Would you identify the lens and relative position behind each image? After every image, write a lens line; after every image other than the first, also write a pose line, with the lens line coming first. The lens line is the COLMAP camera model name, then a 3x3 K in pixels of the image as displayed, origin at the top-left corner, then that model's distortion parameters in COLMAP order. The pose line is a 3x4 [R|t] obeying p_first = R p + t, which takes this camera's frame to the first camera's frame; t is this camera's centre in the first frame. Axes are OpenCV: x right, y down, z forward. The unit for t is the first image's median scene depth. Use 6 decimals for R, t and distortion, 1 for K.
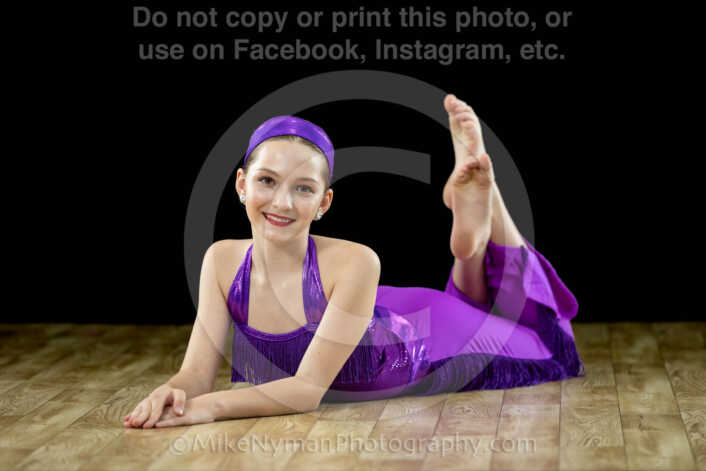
lens RADIAL K [[3713.0, 0, 350.2], [0, 3713.0, 235.0], [0, 0, 1]] dist [0.434361, 0.000000]
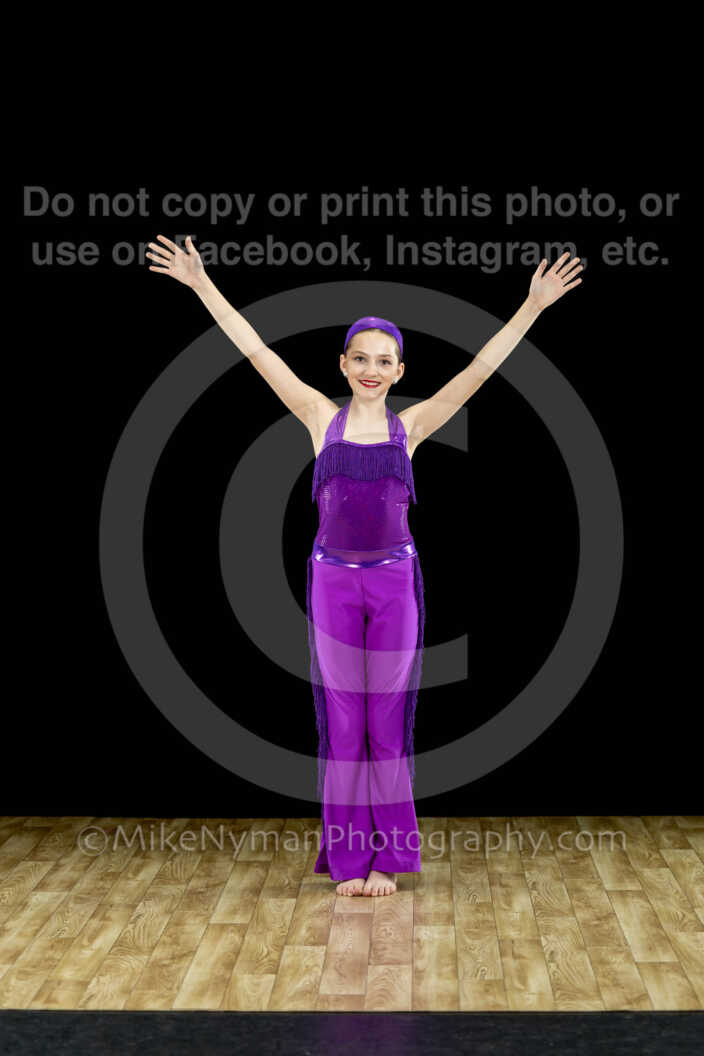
lens RADIAL K [[3358.5, 0, 361.4], [0, 3358.5, 524.7], [0, 0, 1]] dist [-0.264048, 0.000000]
pose [[0.999995, 0.000063, 0.003196, 0.000522], [-0.000066, 0.999999, 0.000999, -0.001140], [-0.003196, -0.000999, 0.999994, 0.397790]]
